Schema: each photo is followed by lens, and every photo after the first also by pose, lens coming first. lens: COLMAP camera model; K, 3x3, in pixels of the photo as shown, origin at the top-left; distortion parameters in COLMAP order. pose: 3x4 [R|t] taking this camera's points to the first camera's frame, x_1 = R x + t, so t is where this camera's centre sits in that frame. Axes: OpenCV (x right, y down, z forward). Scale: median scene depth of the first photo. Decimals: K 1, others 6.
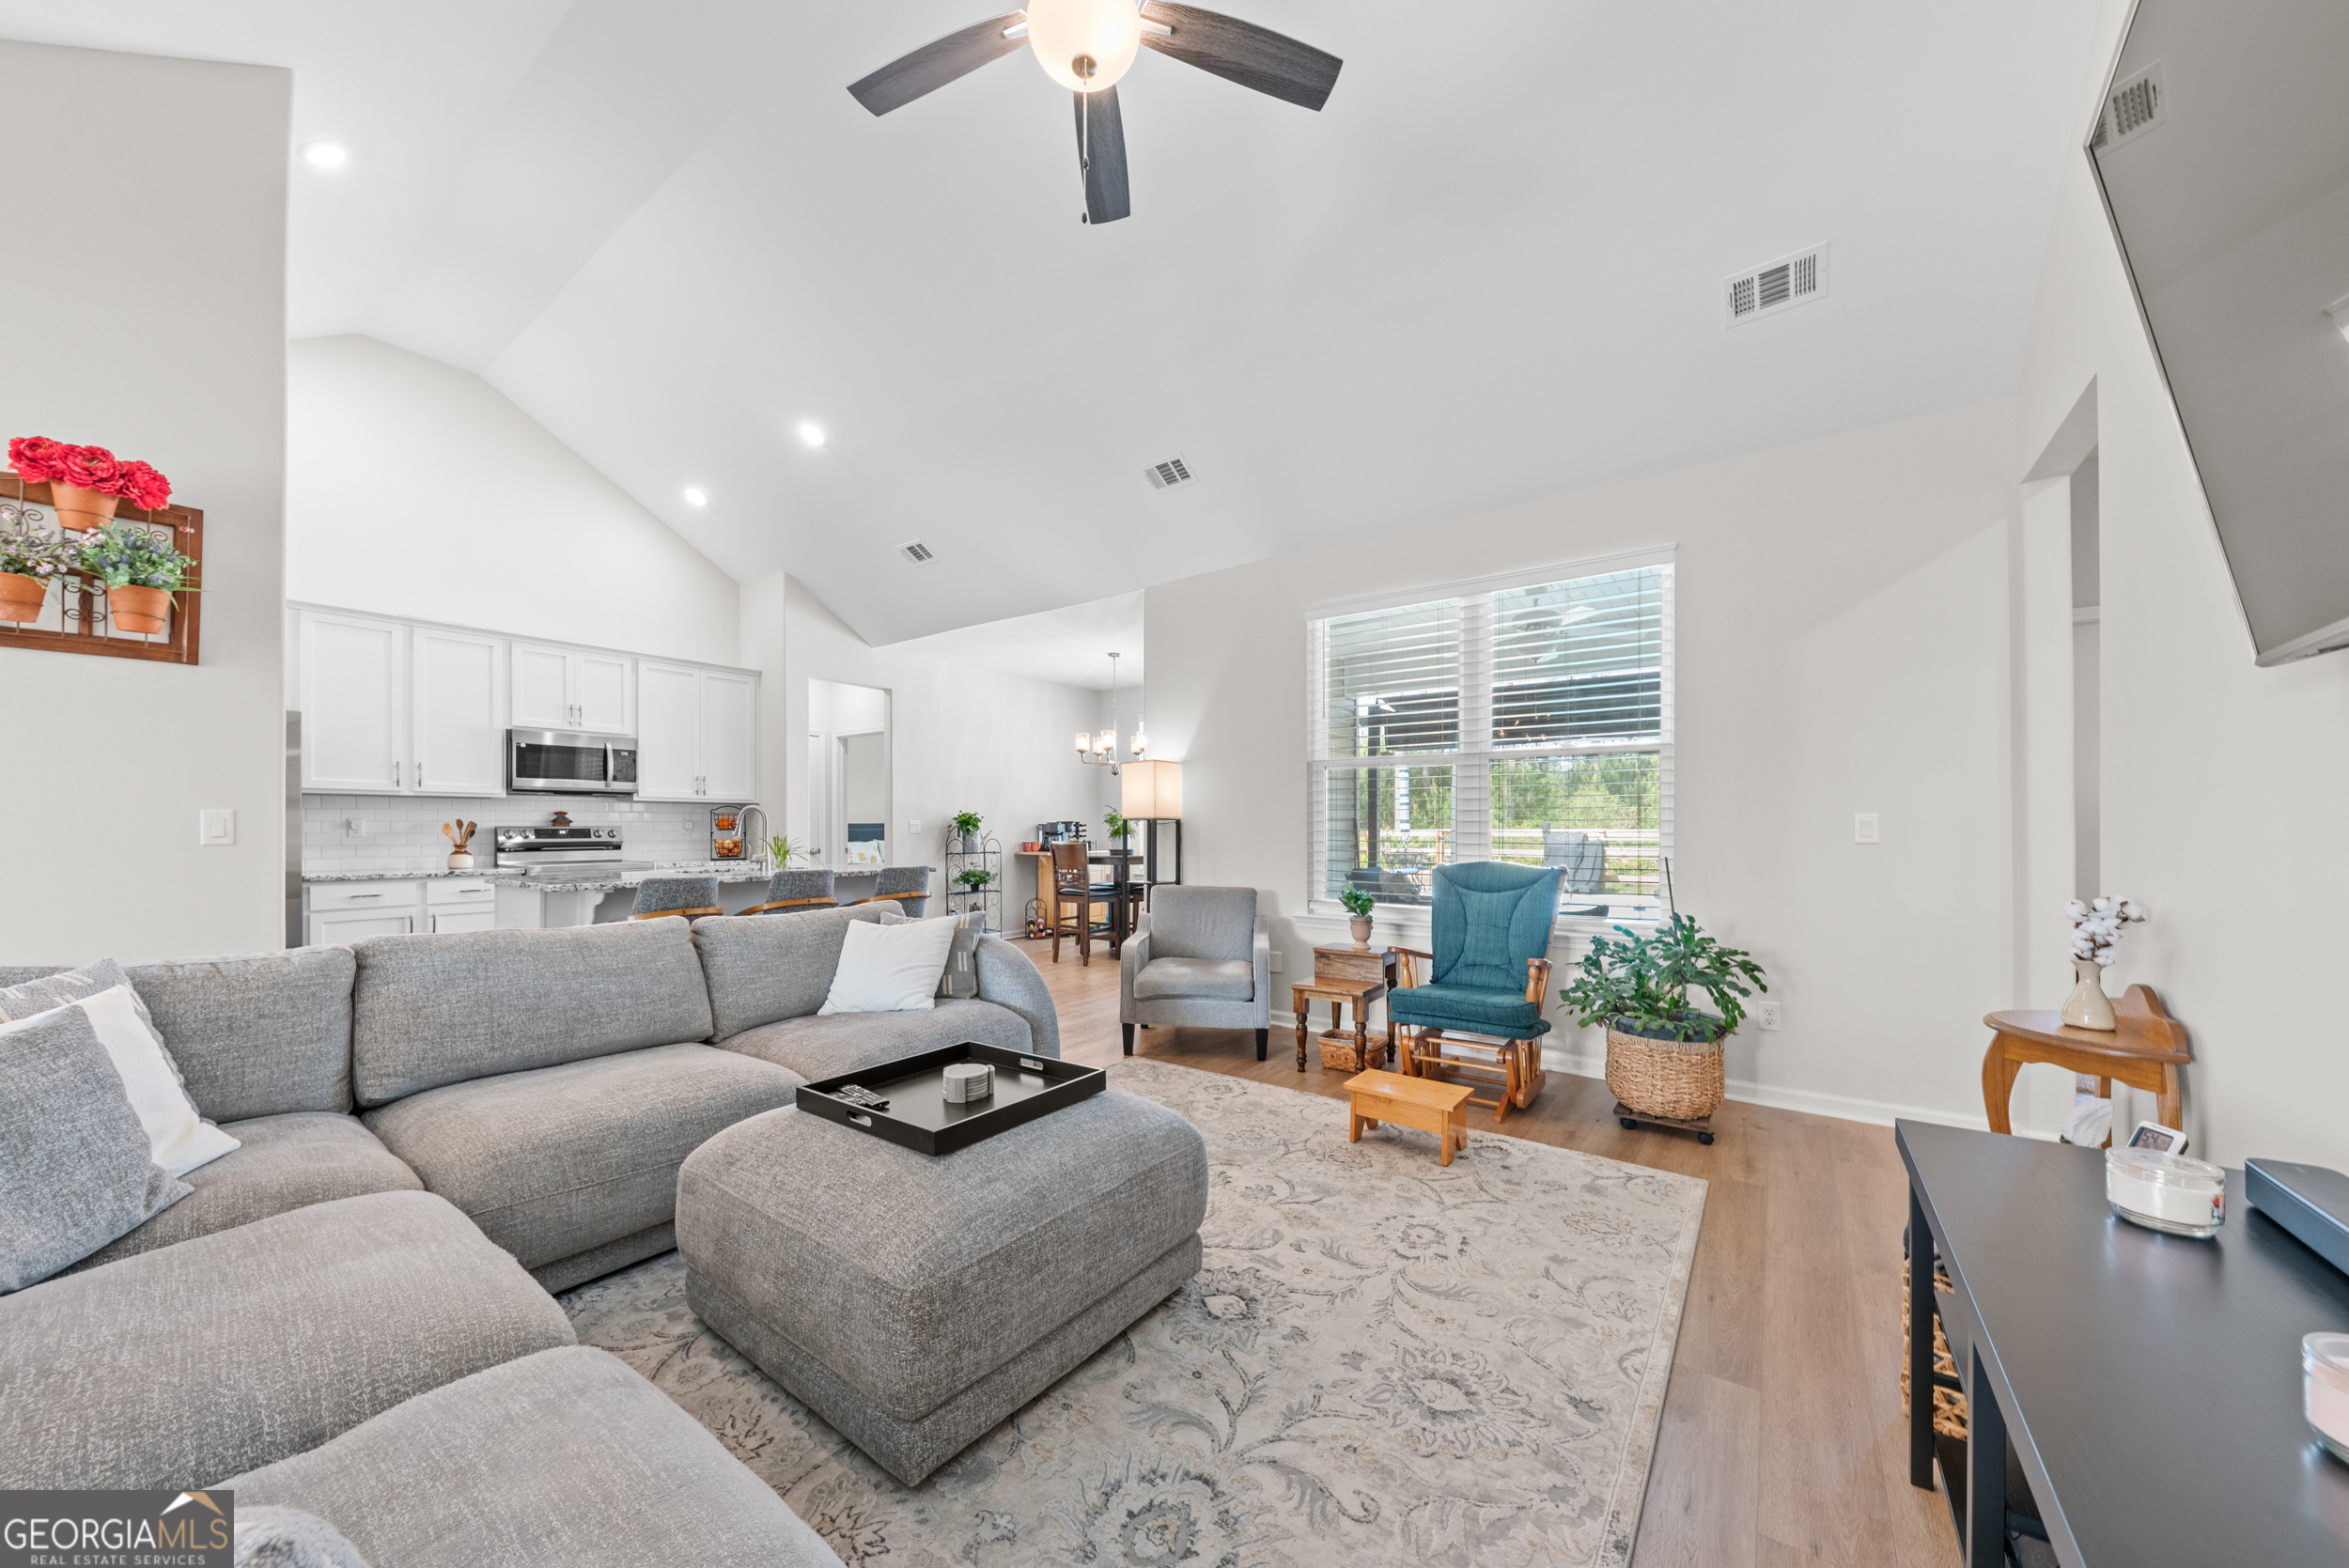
lens RADIAL K [[827.5, 0, 1172.3], [0, 827.5, 825.9], [0, 0, 1]] dist [-0.001098, -0.000182]
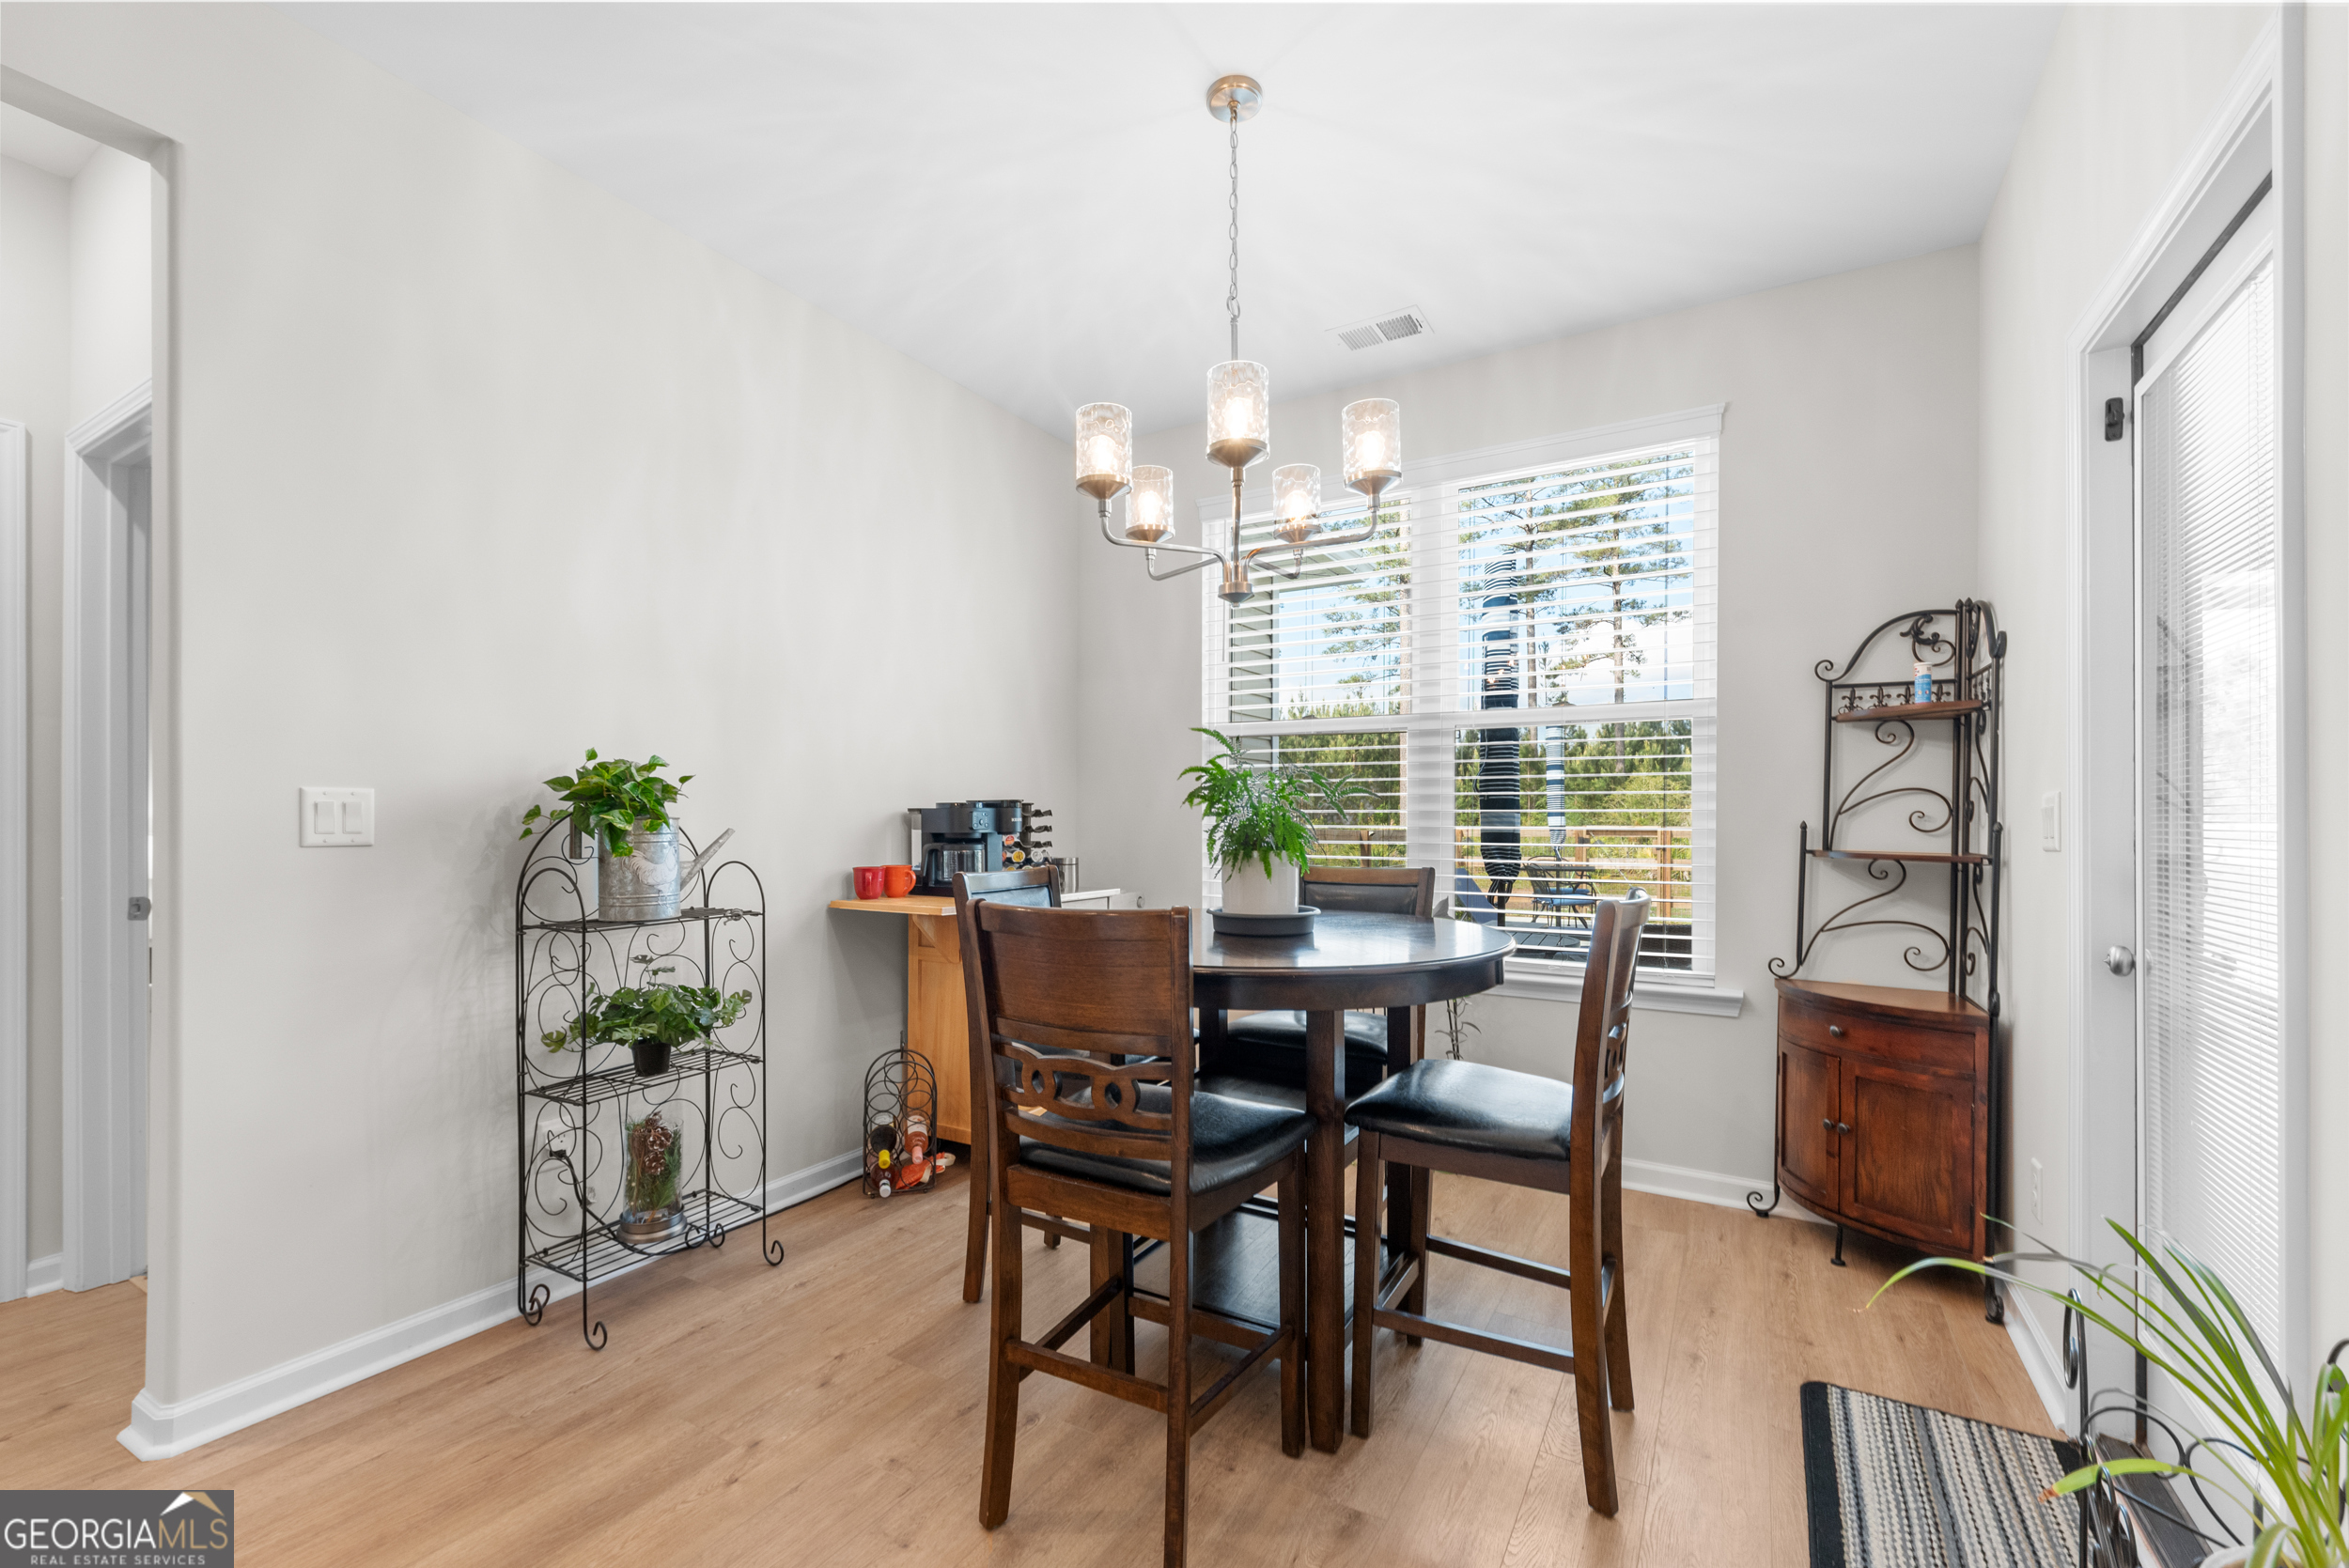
lens RADIAL K [[973.9, 0, 1171.4], [0, 973.9, 816.4], [0, 0, 1]] dist [0.012002, -0.000188]
pose [[0.995083, 0.001961, 0.099027, -0.152983], [-0.001784, 0.999997, -0.001882, 0.001551], [-0.099030, 0.001696, 0.995083, 0.954725]]
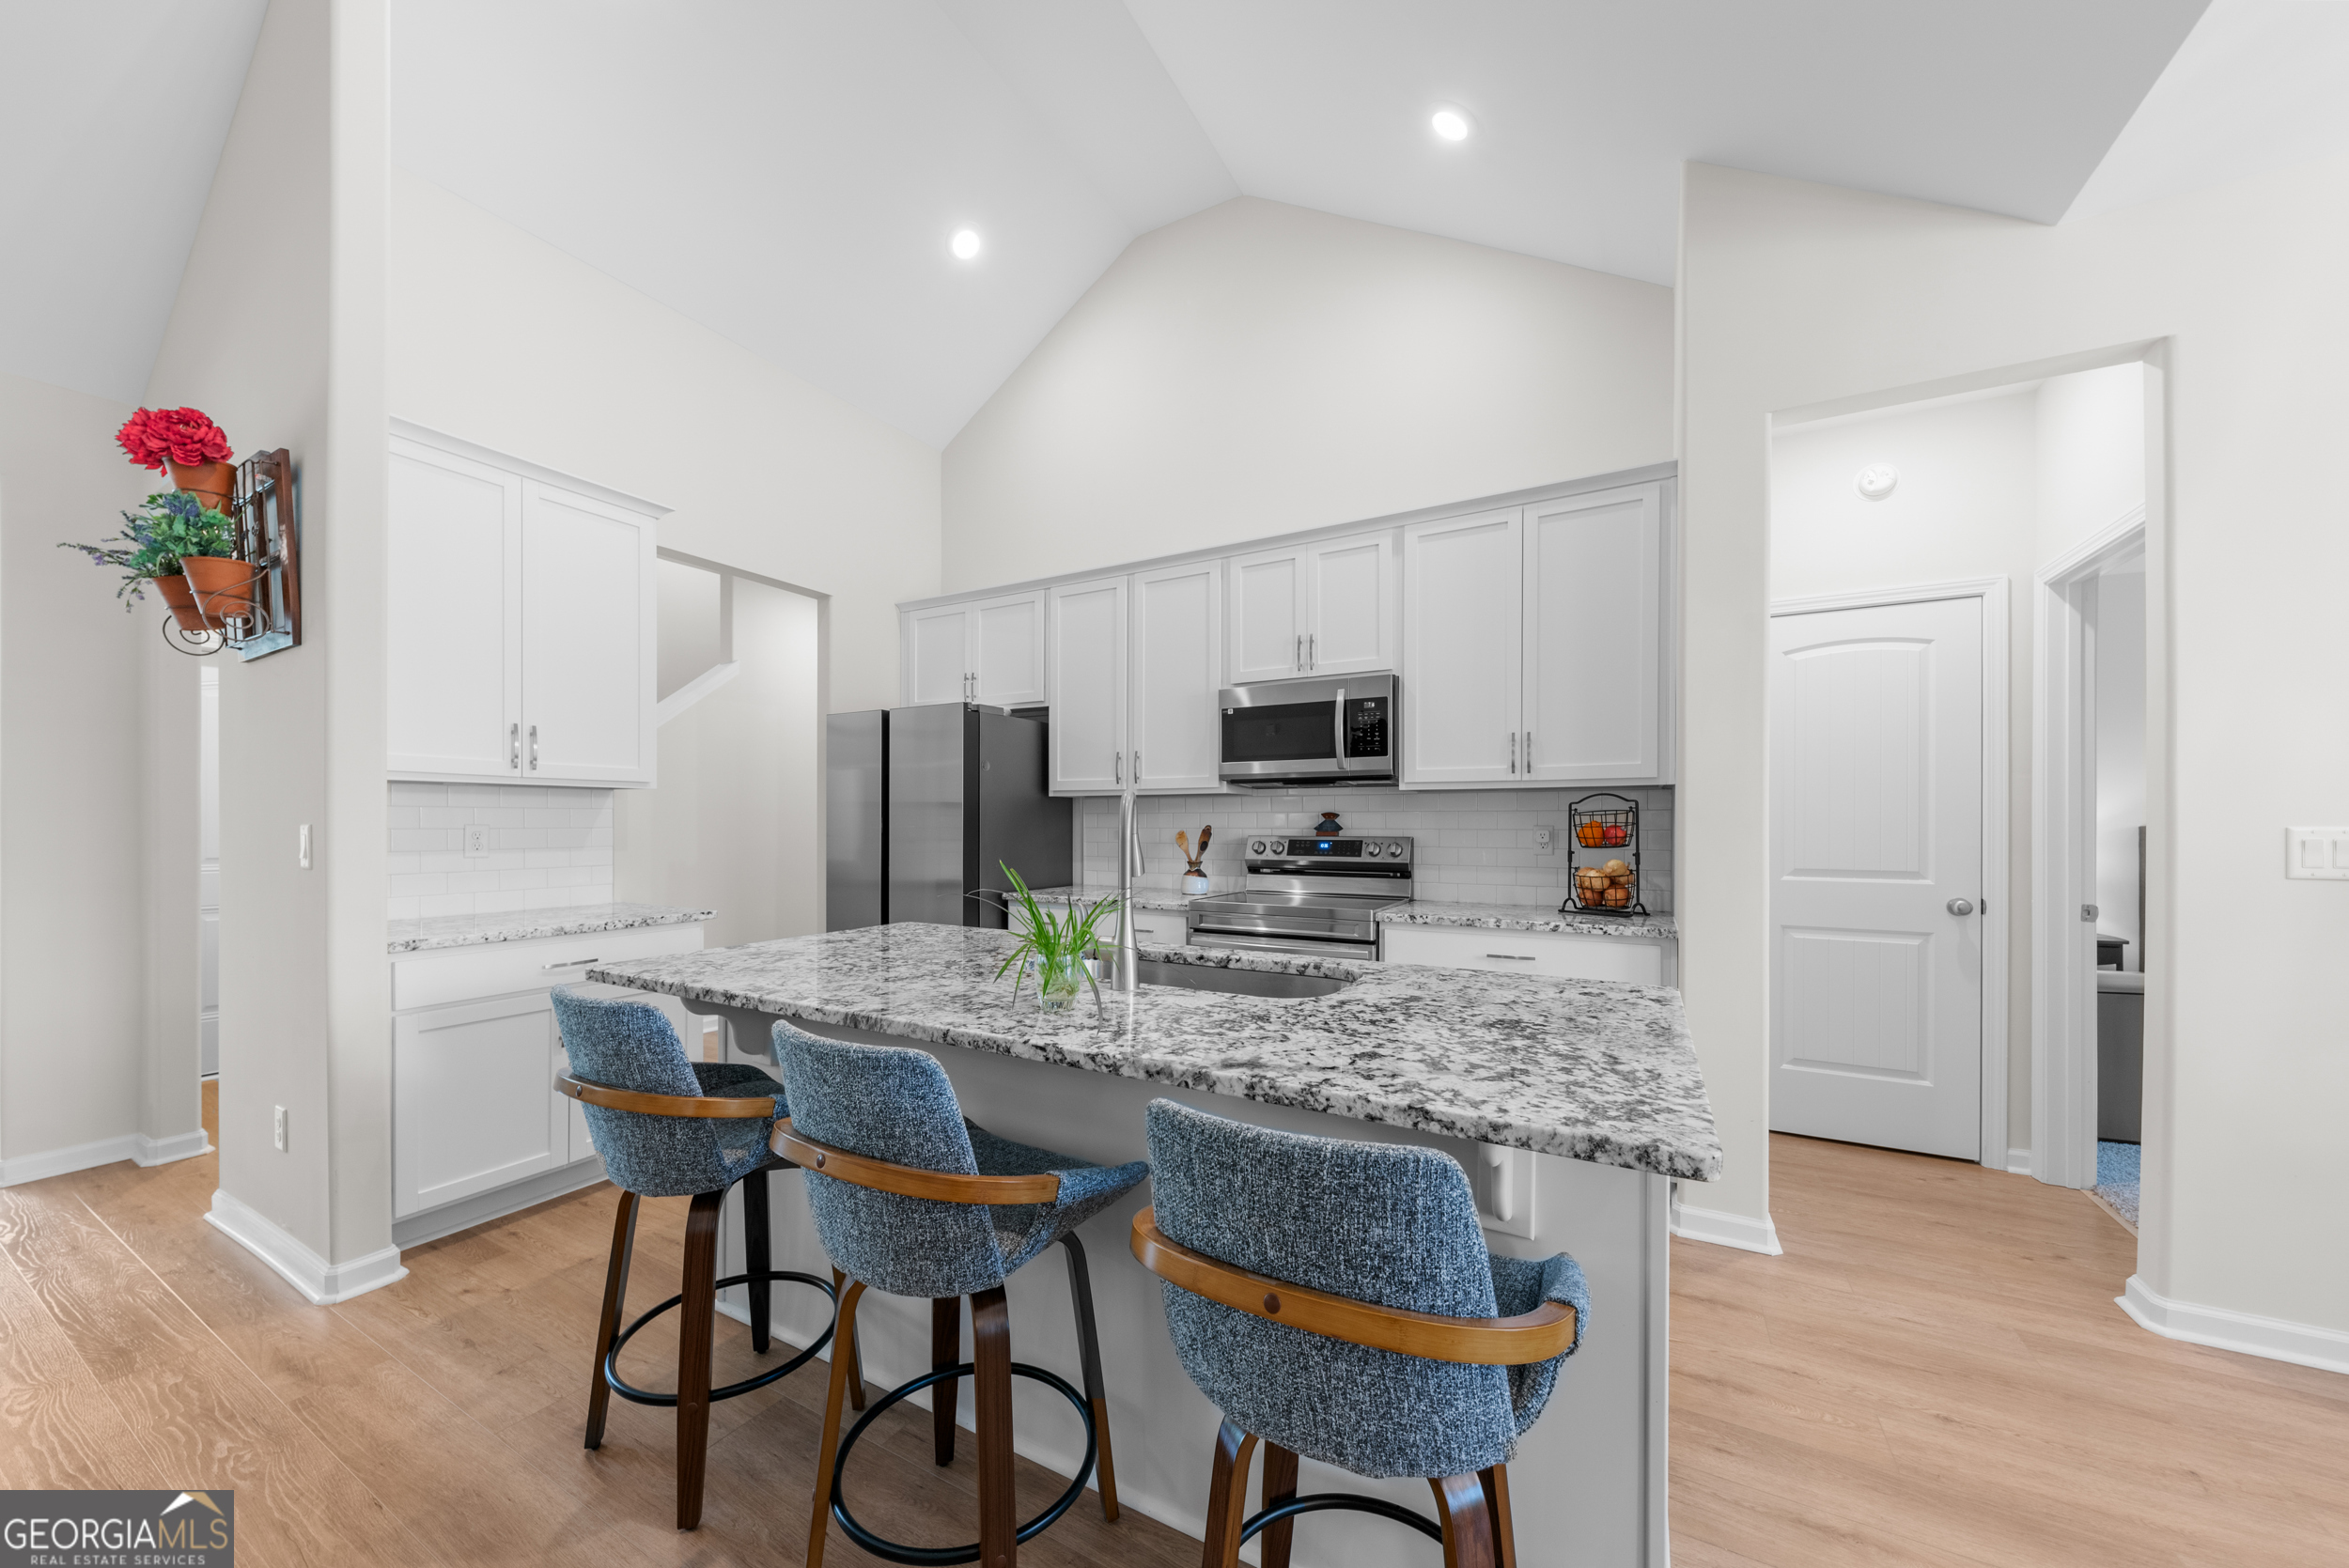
lens RADIAL K [[840.8, 0, 1159.7], [0, 840.8, 823.3], [0, 0, 1]] dist [0.006596, -0.000062]
pose [[0.110352, 0.000047, -0.993893, -0.130874], [-0.000662, 1.000000, -0.000026, -0.009631], [0.993892, 0.000661, 0.110352, 0.839214]]
